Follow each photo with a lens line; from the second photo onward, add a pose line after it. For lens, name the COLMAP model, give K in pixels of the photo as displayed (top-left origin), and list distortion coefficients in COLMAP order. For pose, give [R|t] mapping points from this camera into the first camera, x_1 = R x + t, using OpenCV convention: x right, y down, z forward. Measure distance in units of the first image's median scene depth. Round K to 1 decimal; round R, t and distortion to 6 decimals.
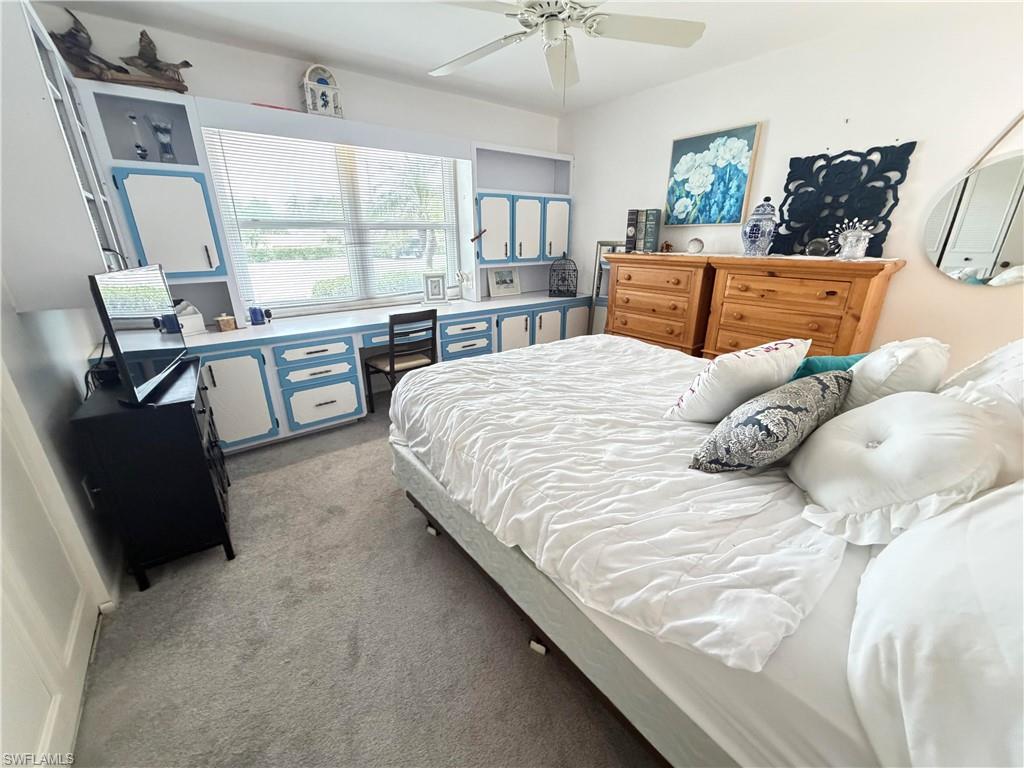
lens RADIAL K [[408.6, 0, 511.9], [0, 408.6, 385.5], [0, 0, 1]] dist [-0.000060, 0.000067]
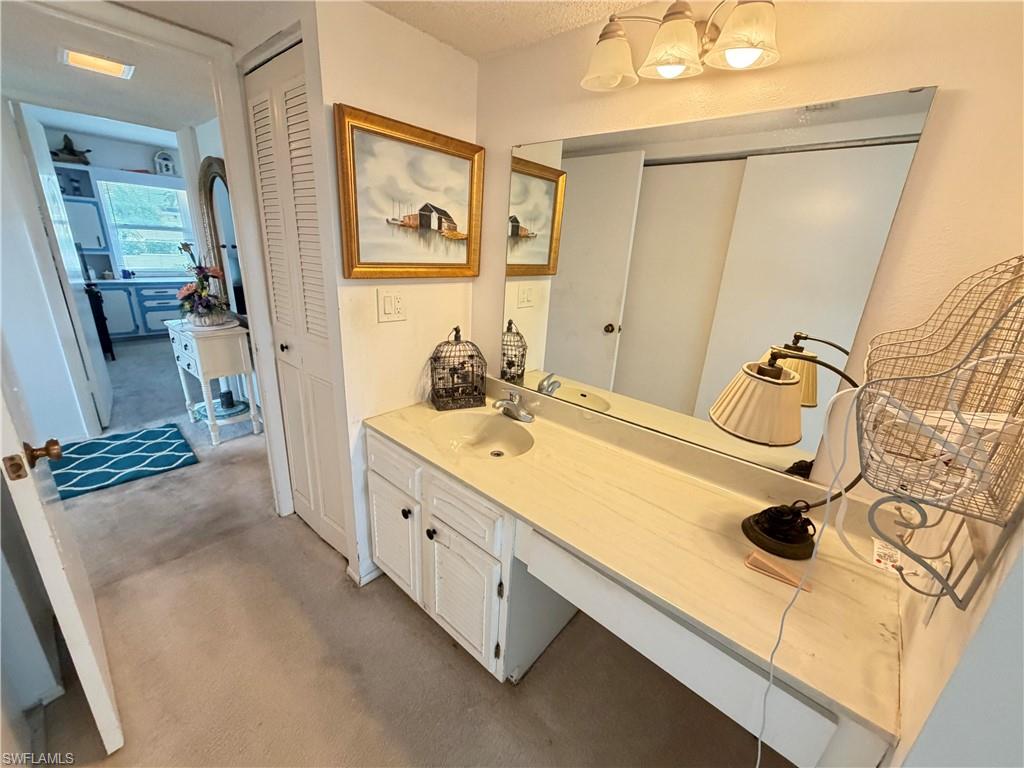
lens RADIAL K [[408.6, 0, 512.5], [0, 408.6, 381.9], [0, 0, 1]] dist [-0.000060, 0.000067]
pose [[0.979681, -0.009618, 0.200330, 0.822354], [0.015740, 0.999456, -0.028988, 0.453155], [-0.199943, 0.031552, 0.979299, -1.321281]]
